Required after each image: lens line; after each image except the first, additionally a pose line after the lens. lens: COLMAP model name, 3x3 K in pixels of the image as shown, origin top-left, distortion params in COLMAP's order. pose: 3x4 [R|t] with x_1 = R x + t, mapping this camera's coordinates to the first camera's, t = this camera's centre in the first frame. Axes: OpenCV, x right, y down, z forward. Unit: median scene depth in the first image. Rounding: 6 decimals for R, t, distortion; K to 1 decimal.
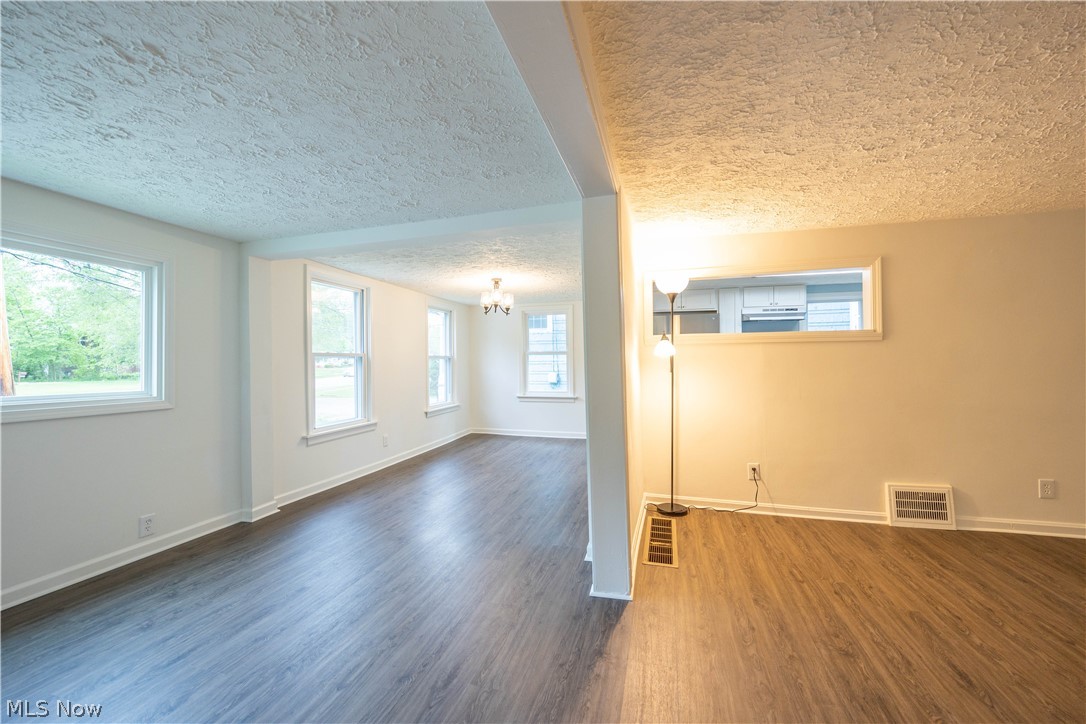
lens RADIAL K [[433.0, 0, 542.9], [0, 433.0, 360.0], [0, 0, 1]] dist [-0.001853, -0.000319]
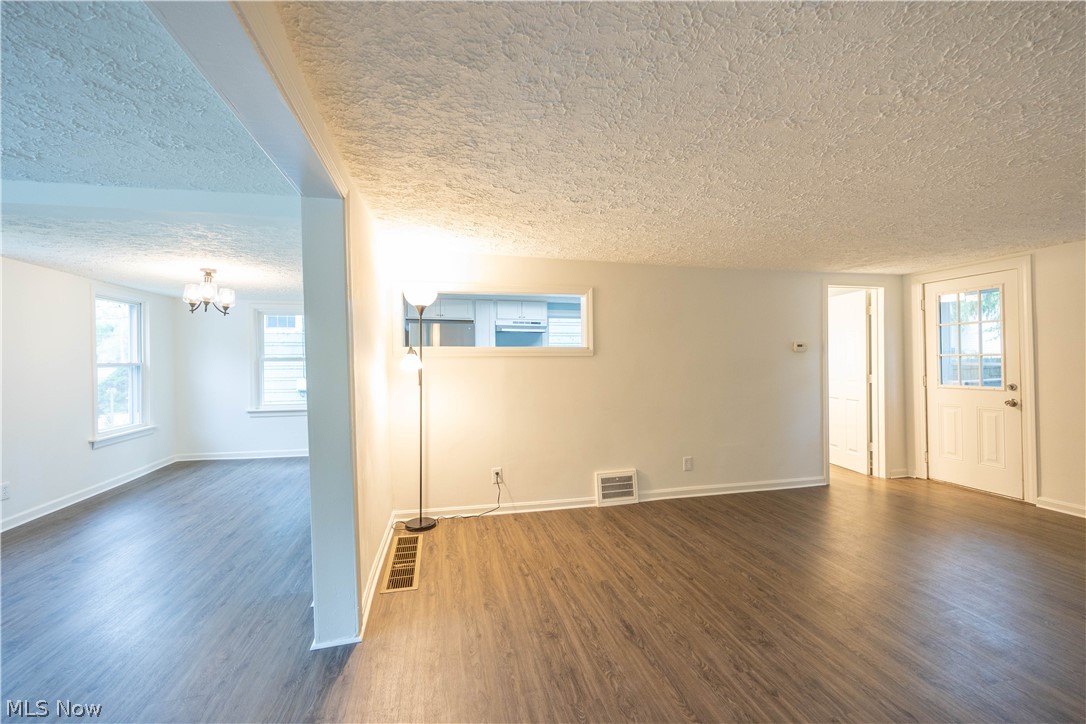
lens RADIAL K [[434.2, 0, 542.1], [0, 434.2, 363.0], [0, 0, 1]] dist [-0.003197, 0.000329]
pose [[0.872539, 0.000690, 0.488543, 0.061161], [-0.003869, 0.999977, 0.005499, -0.032607], [-0.488529, -0.006688, 0.872522, 0.002224]]
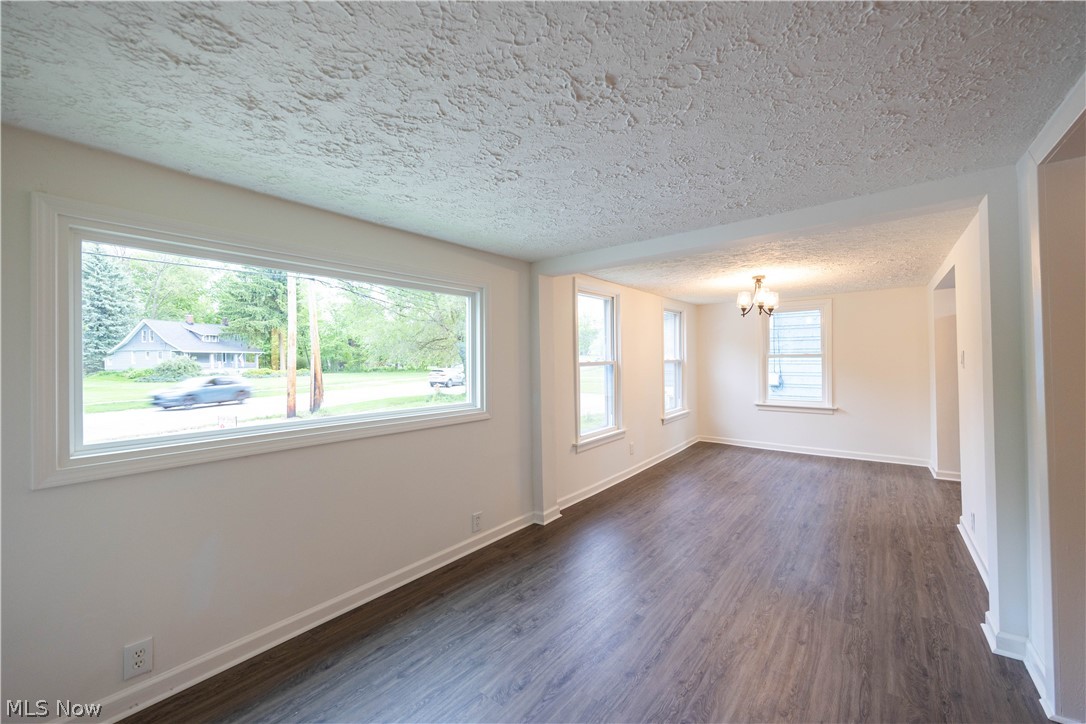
lens RADIAL K [[433.0, 0, 542.9], [0, 433.0, 360.0], [0, 0, 1]] dist [-0.001853, -0.000319]
pose [[0.925447, -0.000869, -0.378876, -0.277357], [0.006197, 0.999898, 0.012841, -0.046399], [0.378827, -0.014232, 0.925358, 0.019008]]
